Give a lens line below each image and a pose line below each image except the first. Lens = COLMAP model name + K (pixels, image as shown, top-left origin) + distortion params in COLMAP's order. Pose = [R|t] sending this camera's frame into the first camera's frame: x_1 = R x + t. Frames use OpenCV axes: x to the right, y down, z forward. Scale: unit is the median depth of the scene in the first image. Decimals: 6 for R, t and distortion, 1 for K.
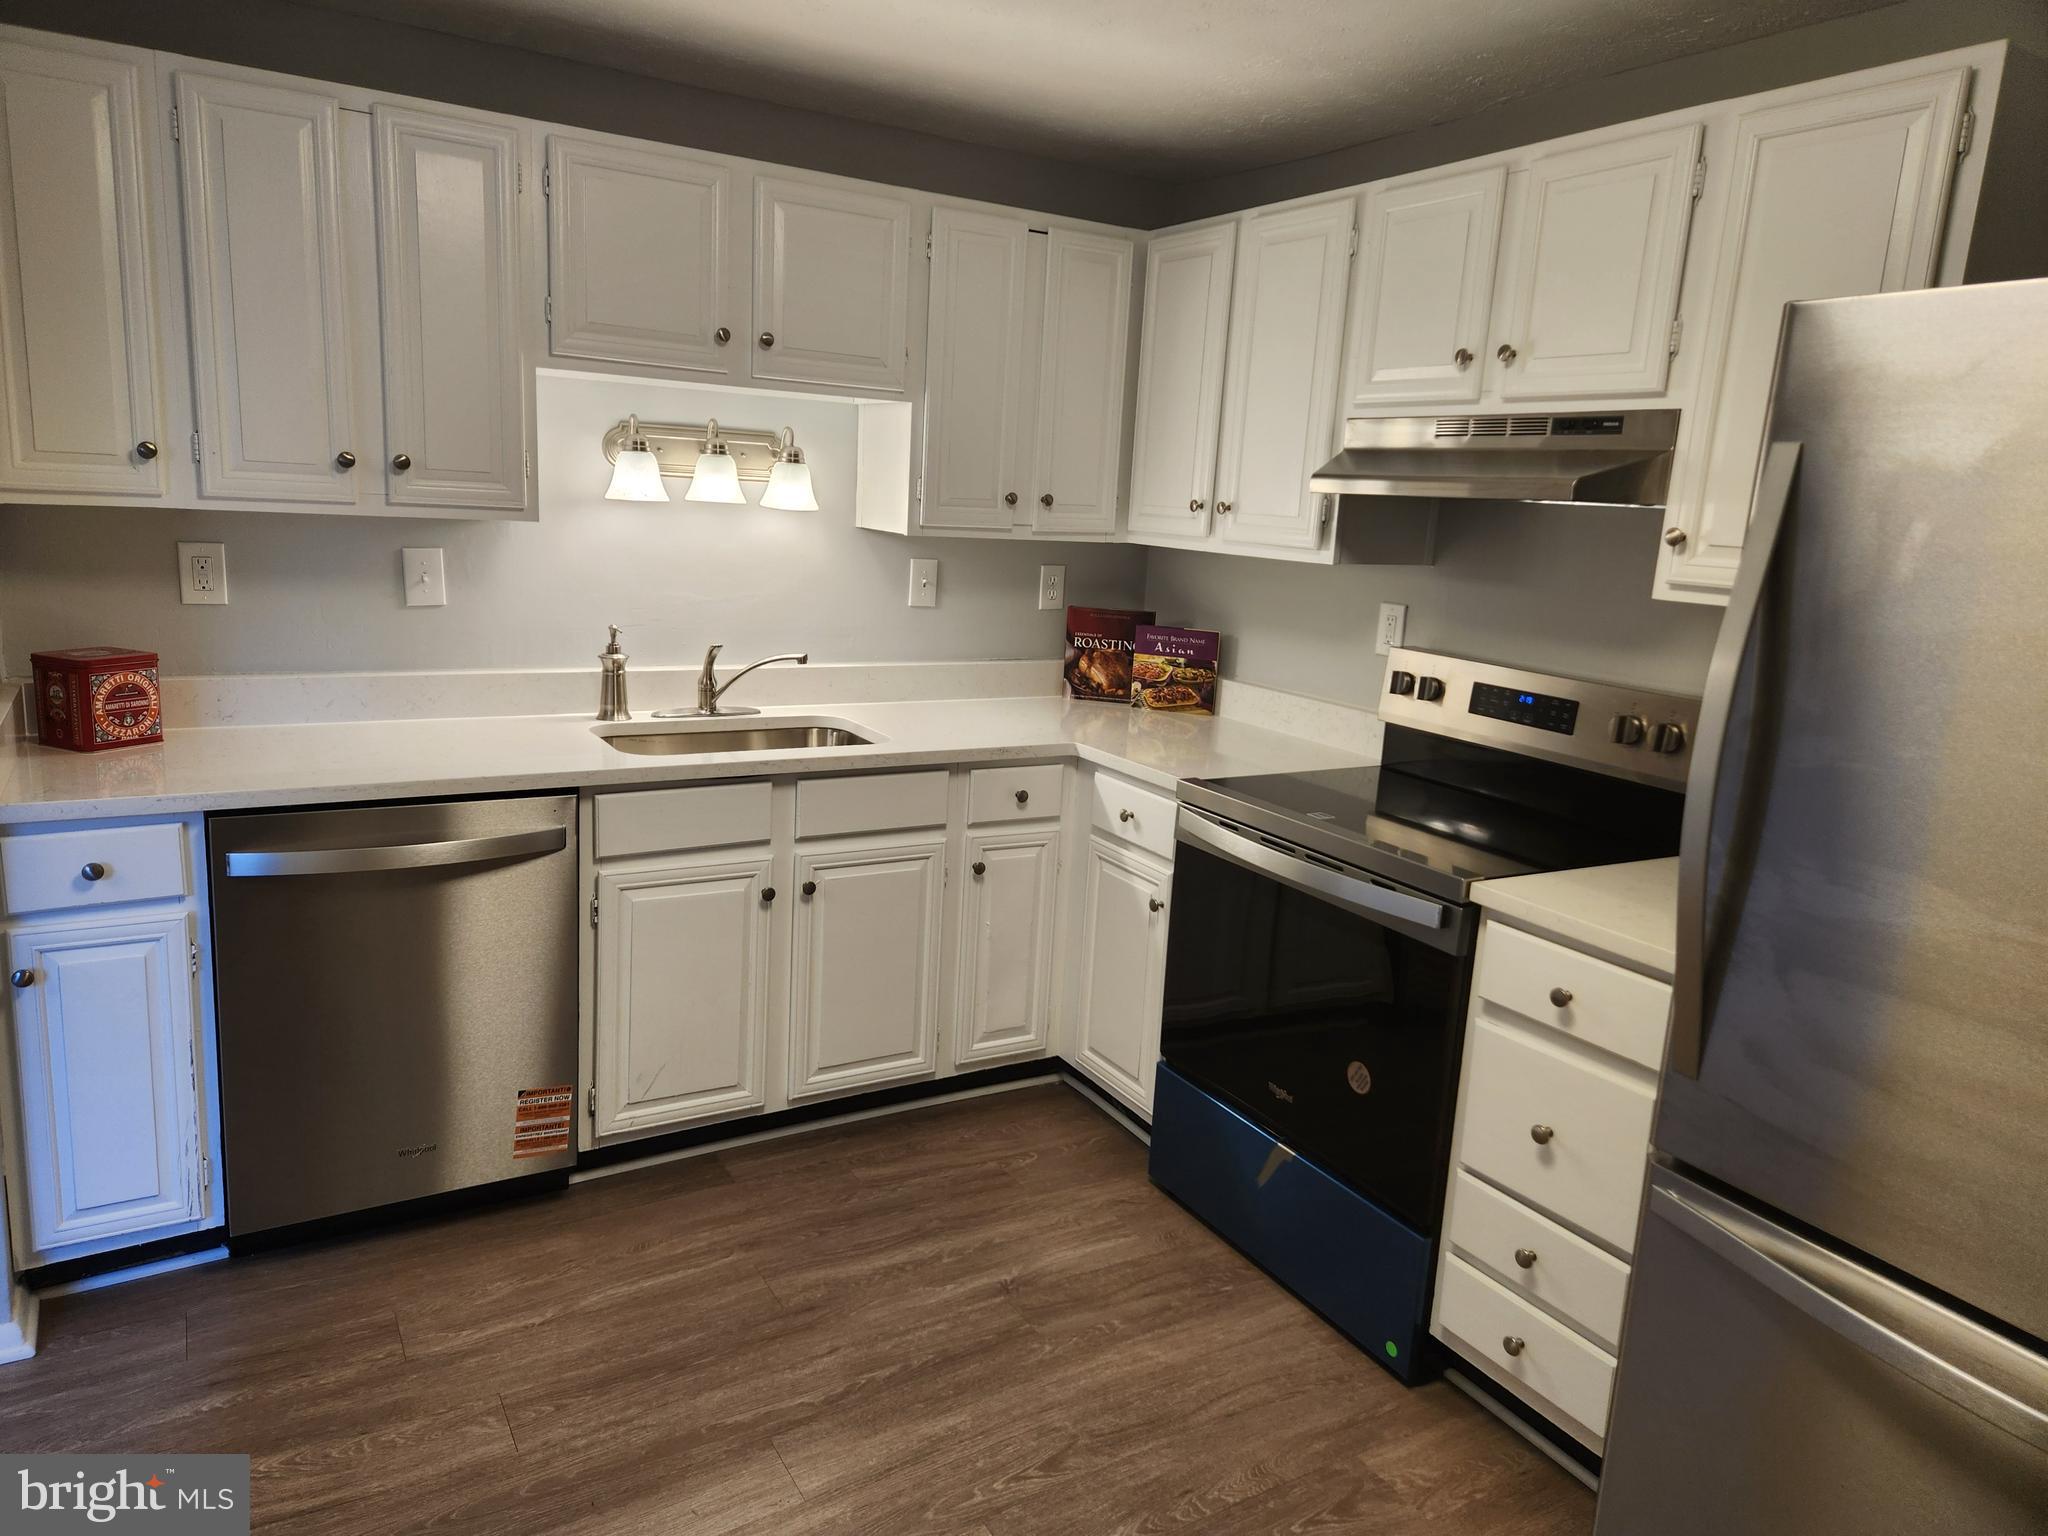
lens RADIAL K [[1363.3, 0, 1017.1], [0, 1363.3, 755.9], [0, 0, 1]] dist [0.037546, -0.002670]
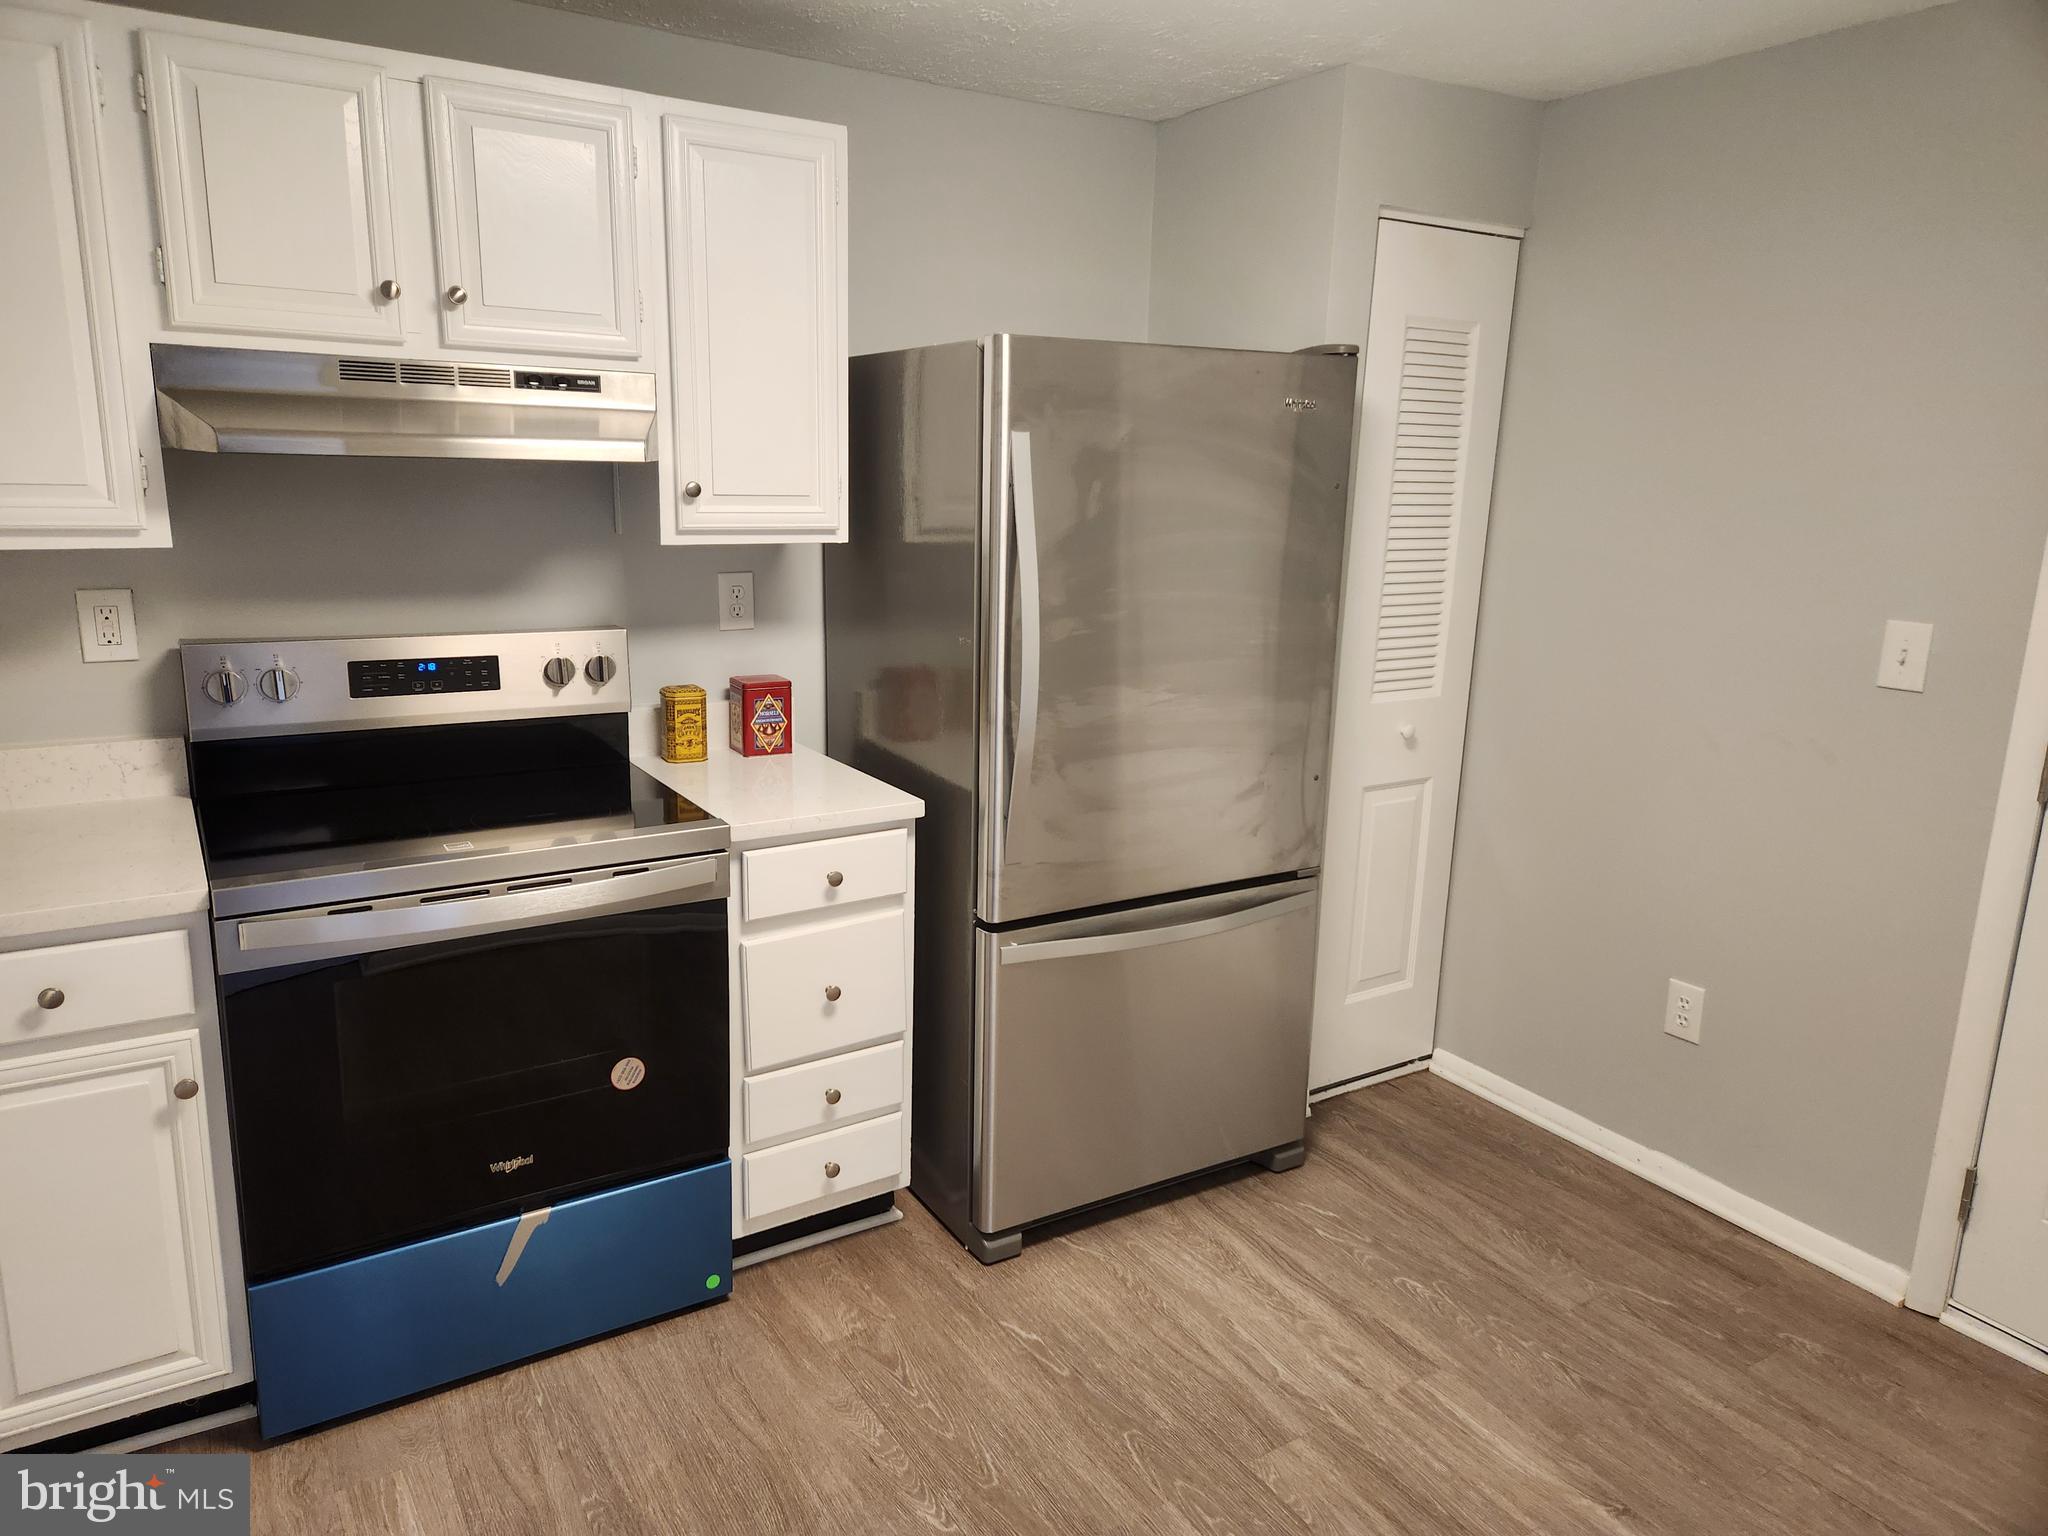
lens RADIAL K [[1363.3, 0, 1018.1], [0, 1363.3, 746.2], [0, 0, 1]] dist [0.037546, -0.002670]
pose [[-0.021426, -0.273256, 0.961703, -0.577215], [0.171974, 0.946578, 0.272790, -0.184926], [-0.984868, 0.171233, 0.026712, 0.618885]]
